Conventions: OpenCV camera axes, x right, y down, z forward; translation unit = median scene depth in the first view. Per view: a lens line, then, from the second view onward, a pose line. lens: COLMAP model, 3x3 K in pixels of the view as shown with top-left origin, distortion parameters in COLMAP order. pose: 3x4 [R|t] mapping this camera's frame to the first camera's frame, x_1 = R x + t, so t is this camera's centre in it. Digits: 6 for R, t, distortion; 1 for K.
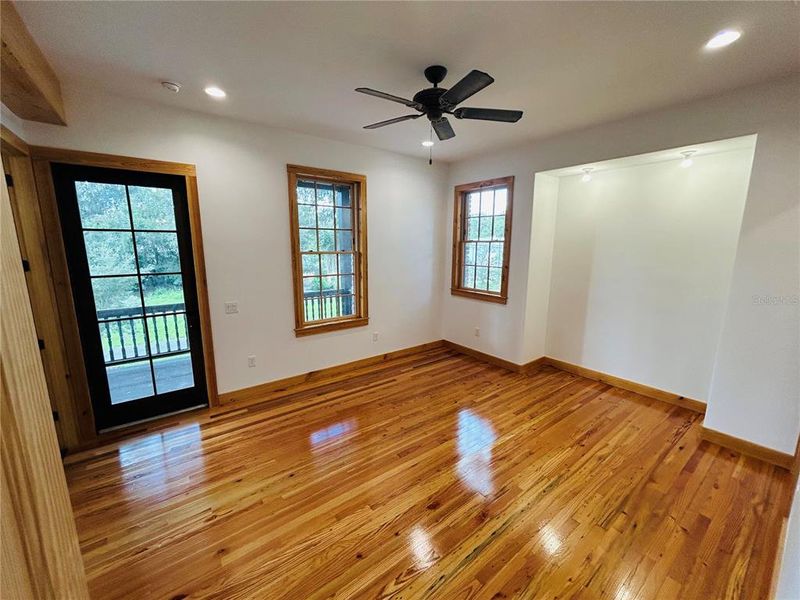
lens RADIAL K [[325.7, 0, 400.0], [0, 325.7, 296.5], [0, 0, 1]] dist [0.002323, 0.000248]
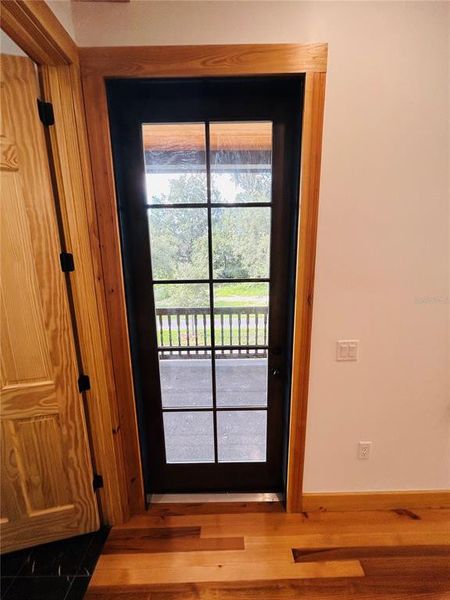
lens RADIAL K [[244.2, 0, 224.0], [0, 244.2, 301.8], [0, 0, 1]] dist [0.002323, 0.000248]
pose [[0.811025, 0.091778, -0.577767, -0.499693], [-0.082225, 0.995697, 0.042744, -0.048262], [0.579204, 0.012841, 0.815082, 0.625342]]
